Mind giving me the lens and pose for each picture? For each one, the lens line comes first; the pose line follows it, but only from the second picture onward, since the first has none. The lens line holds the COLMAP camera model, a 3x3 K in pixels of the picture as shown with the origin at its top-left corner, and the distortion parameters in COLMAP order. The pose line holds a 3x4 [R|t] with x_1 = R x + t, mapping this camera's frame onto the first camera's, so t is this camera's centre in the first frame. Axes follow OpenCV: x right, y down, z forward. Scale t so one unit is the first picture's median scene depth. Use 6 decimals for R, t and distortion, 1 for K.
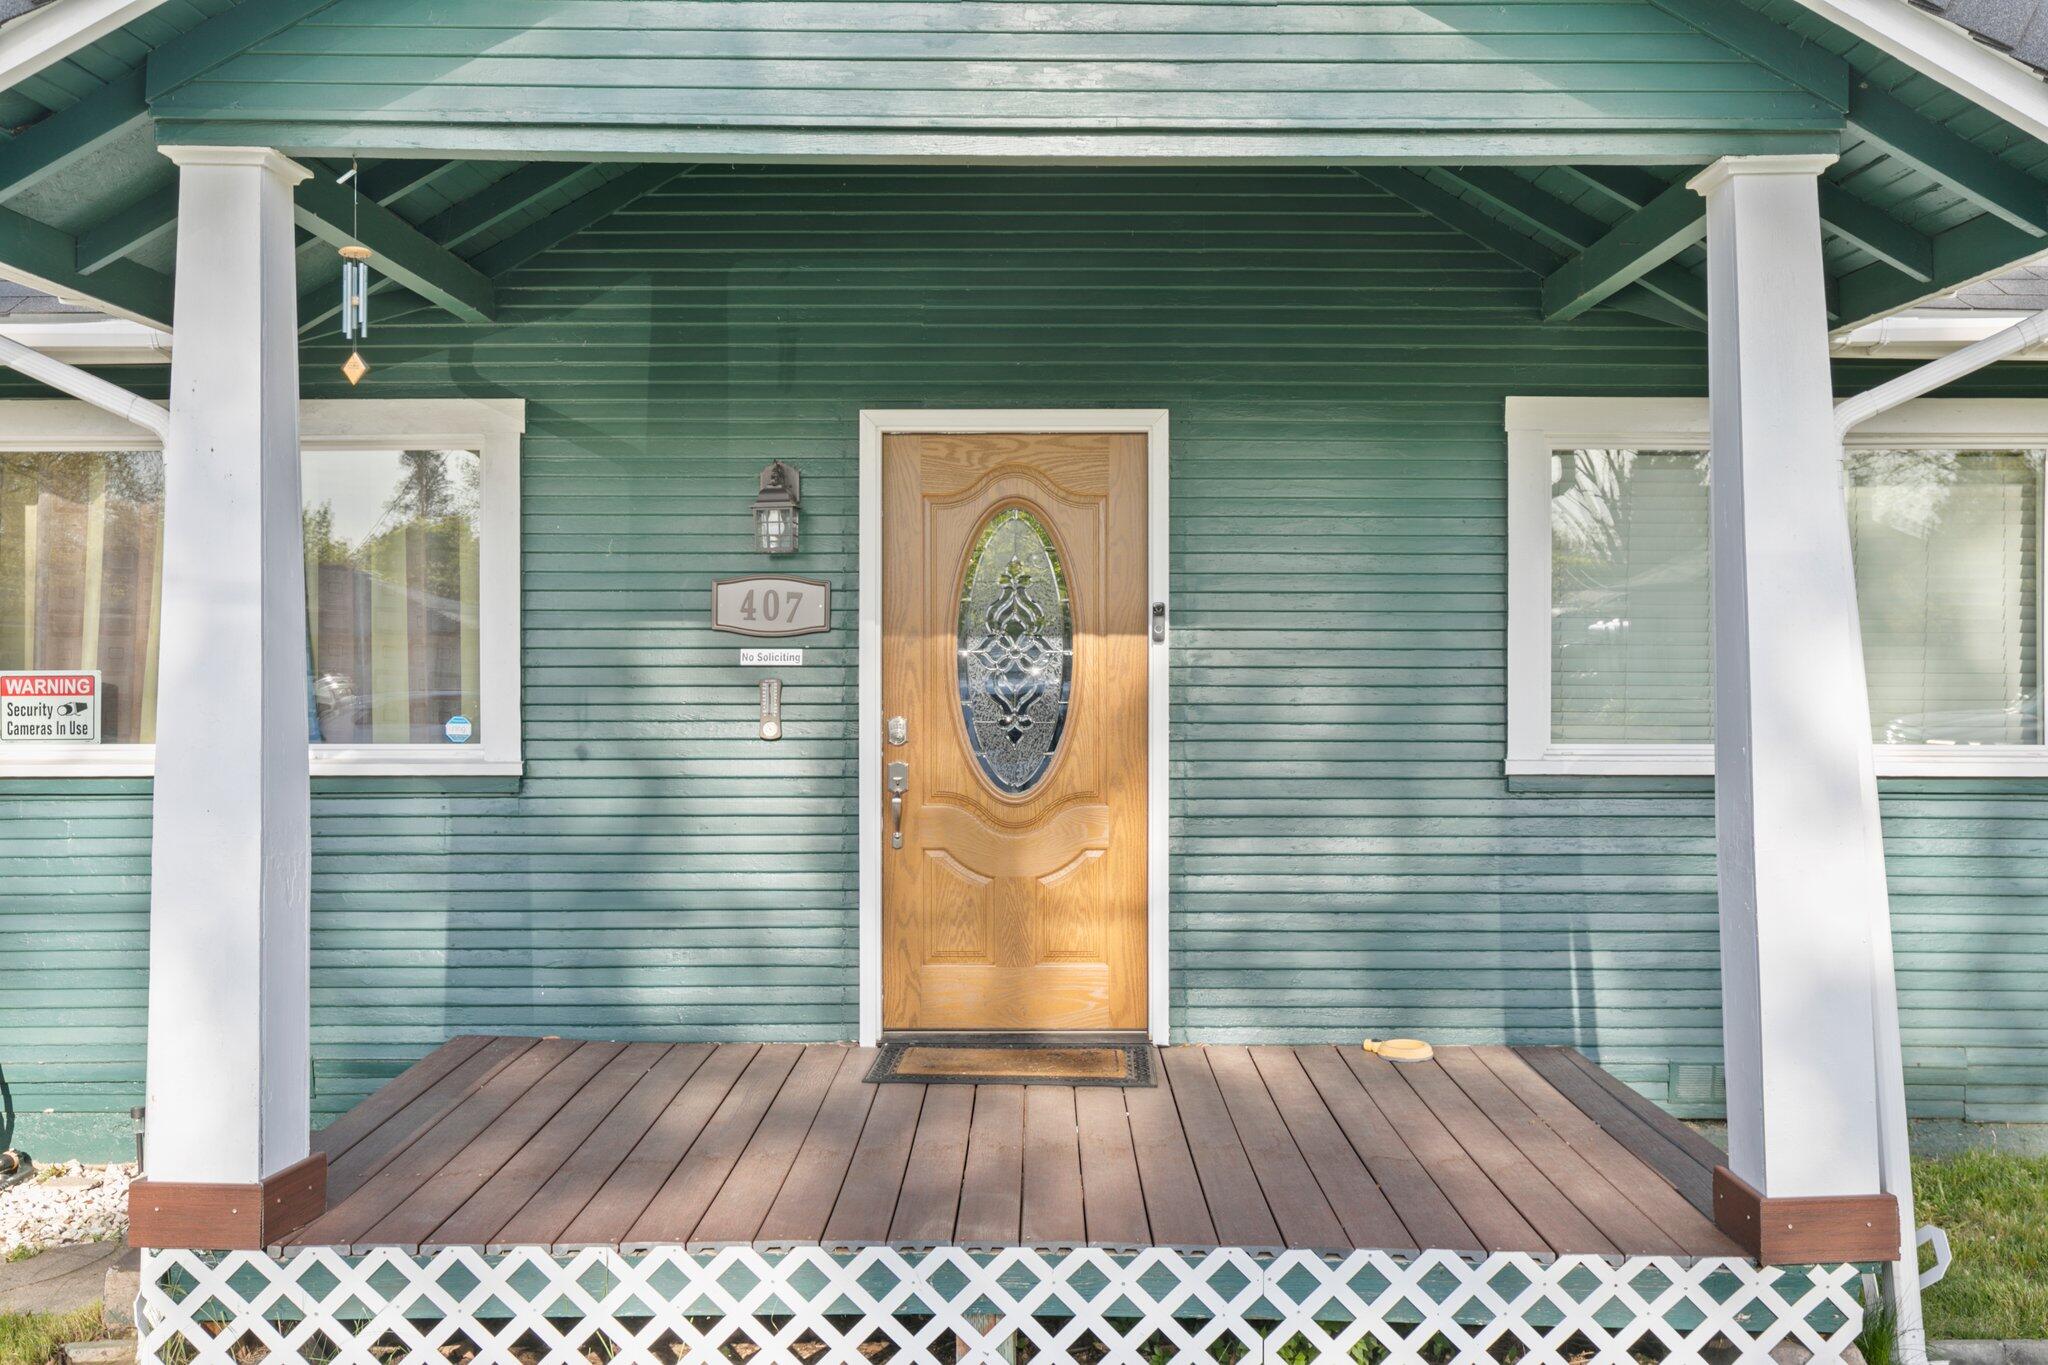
lens RADIAL K [[1843.7, 0, 1024.0], [0, 1843.7, 682.5], [0, 0, 1]] dist [0.000367, 0.002948]
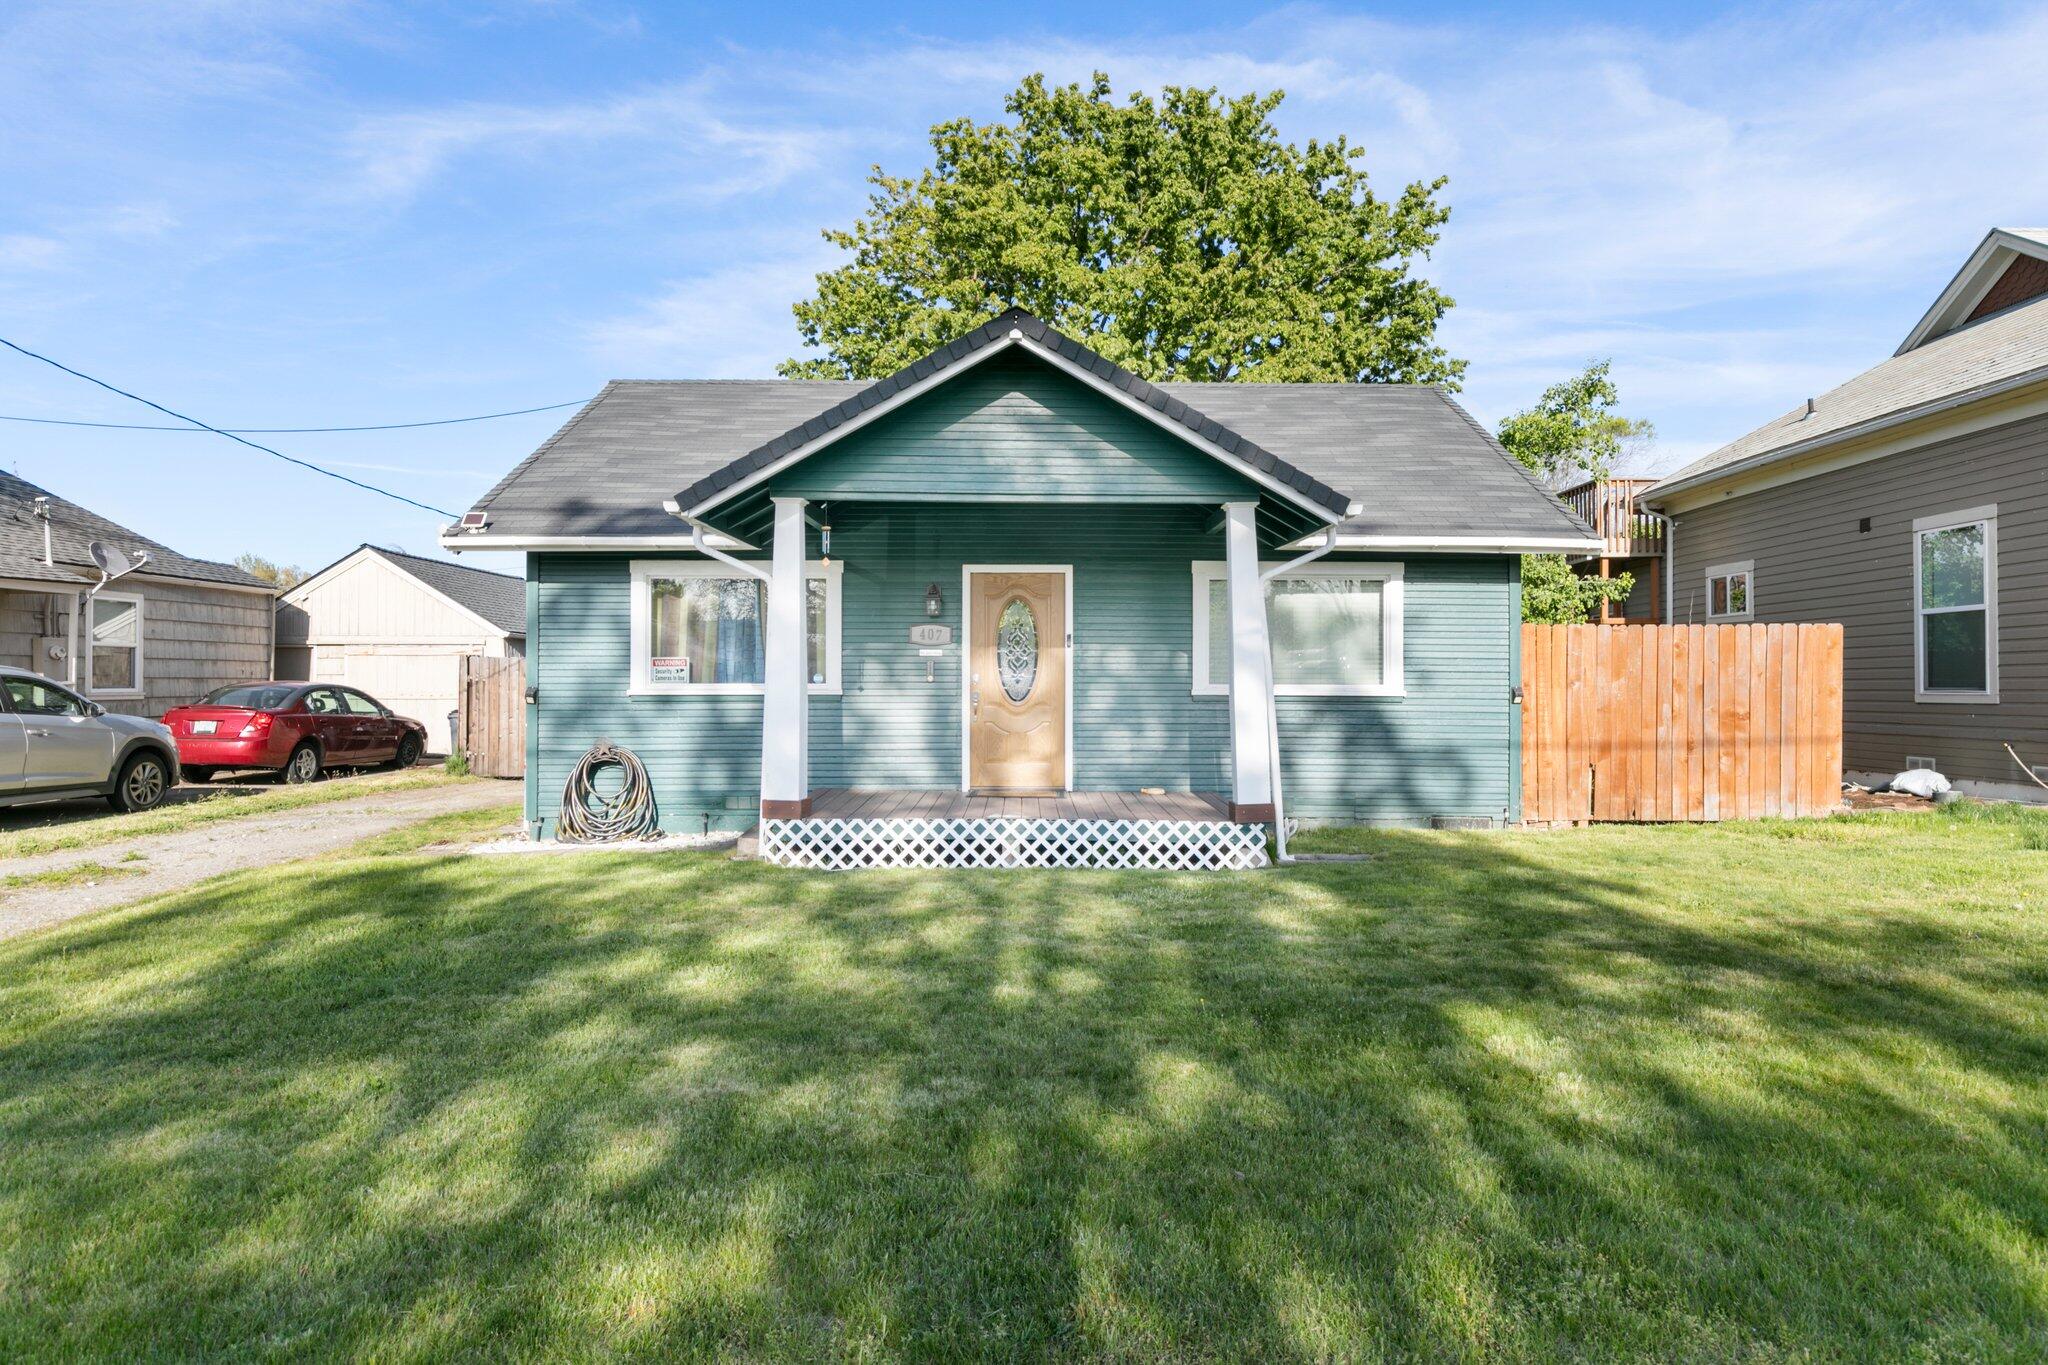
lens RADIAL K [[1144.1, 0, 1024.0], [0, 1144.1, 682.5], [0, 0, 1]] dist [0.003021, 0.000382]
pose [[0.999962, 0.001628, 0.008571, -0.013709], [-0.001561, 0.999969, -0.007735, 0.059980], [-0.008584, 0.007721, 0.999933, -0.994781]]
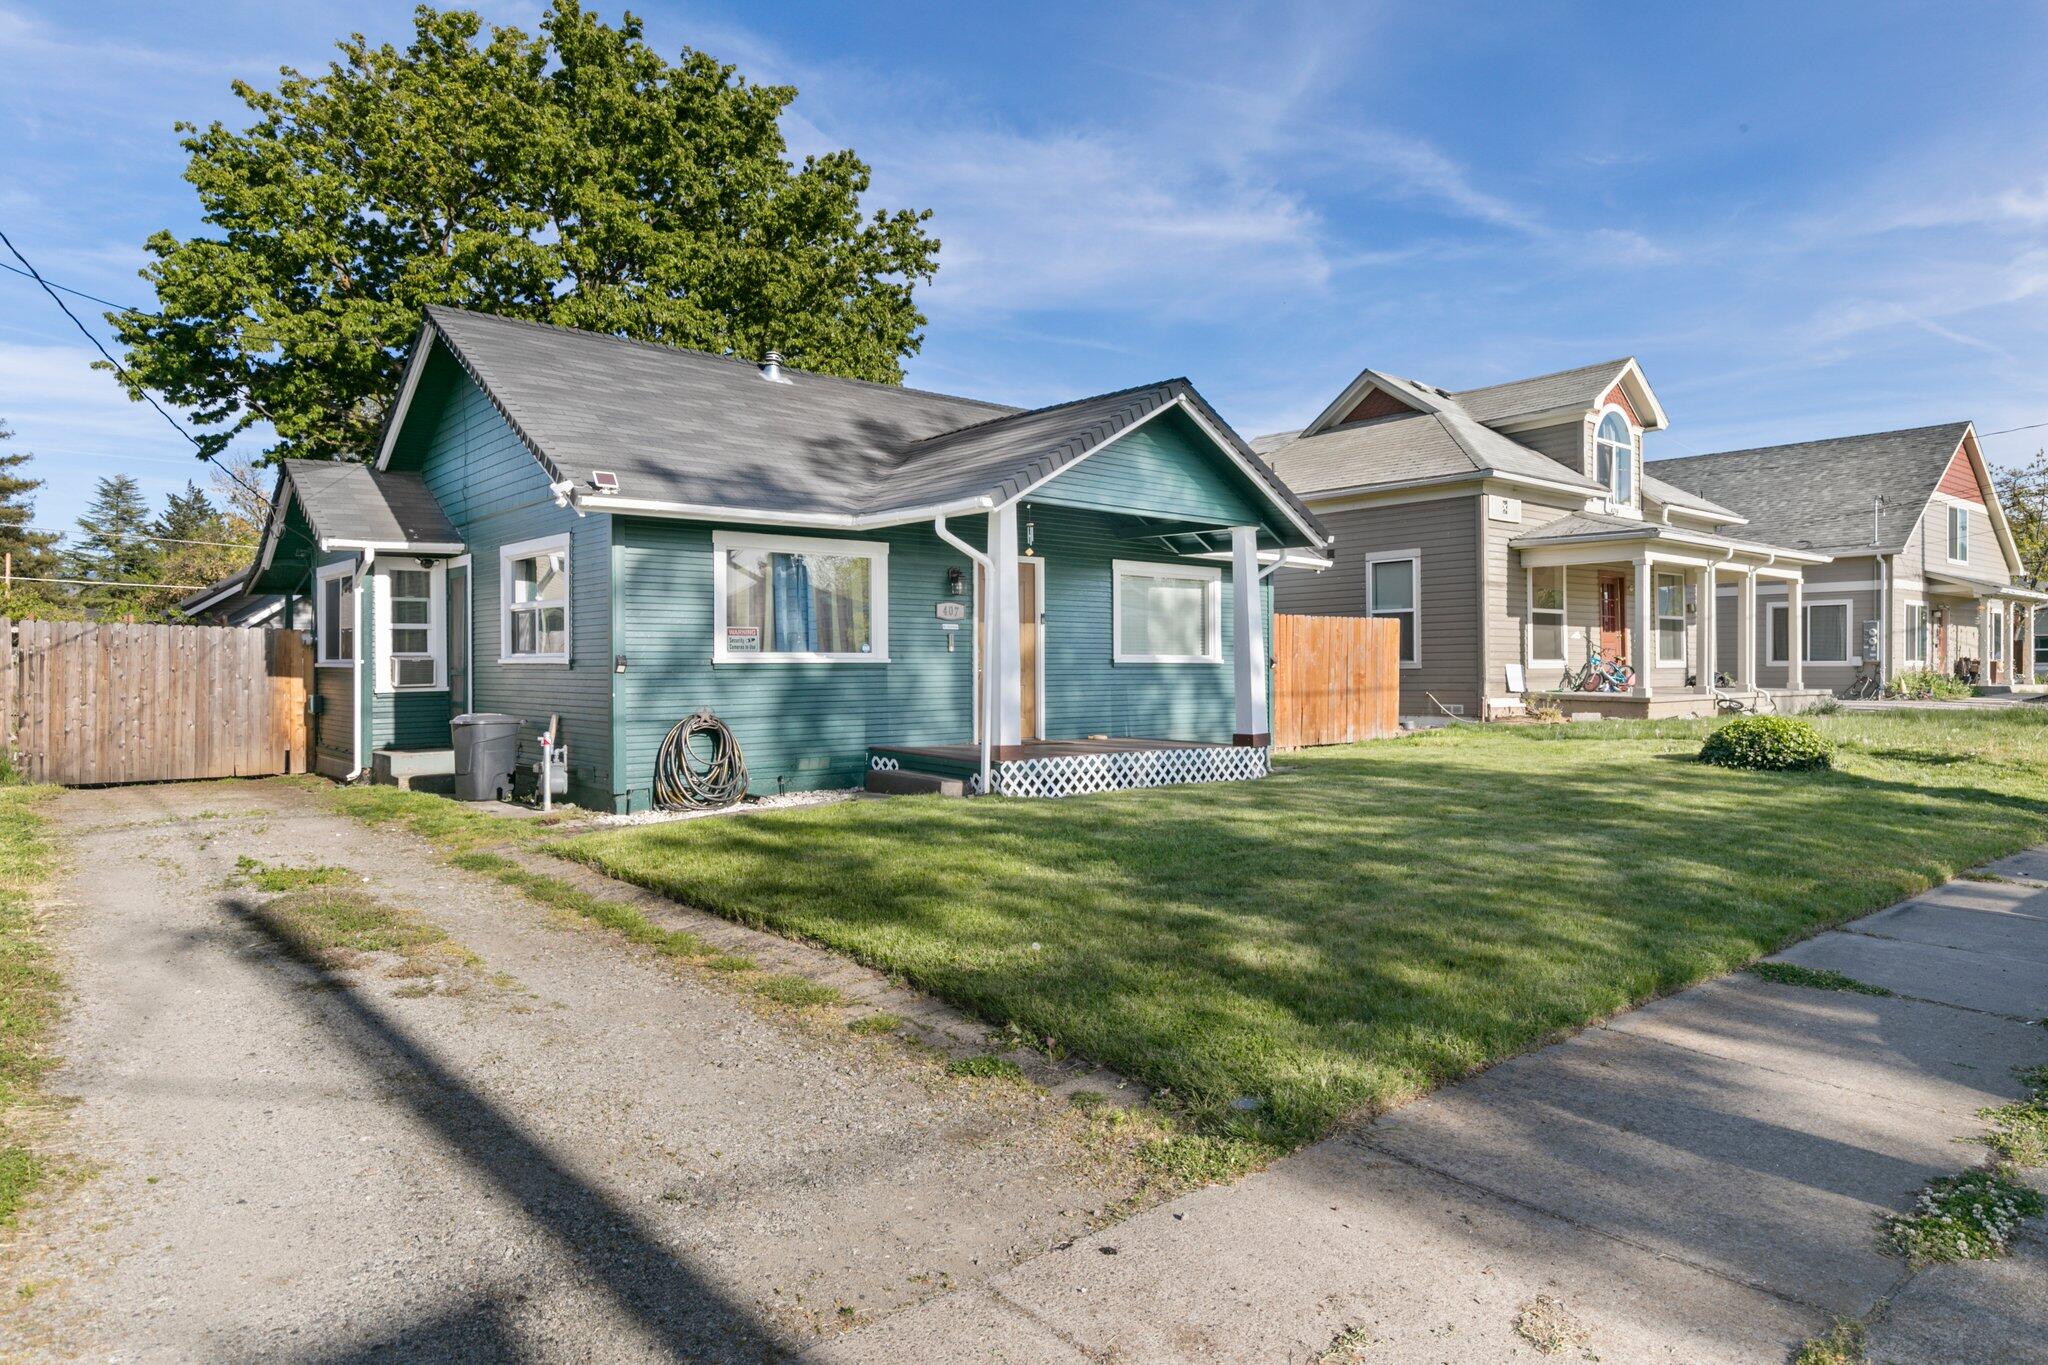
lens RADIAL K [[1282.9, 0, 1024.0], [0, 1282.9, 682.5], [0, 0, 1]] dist [0.001717, 0.001666]
pose [[0.750767, -0.009619, 0.660497, -2.066703], [0.007643, 0.999954, 0.005875, 0.097824], [-0.660523, 0.000638, 0.750806, -1.064188]]
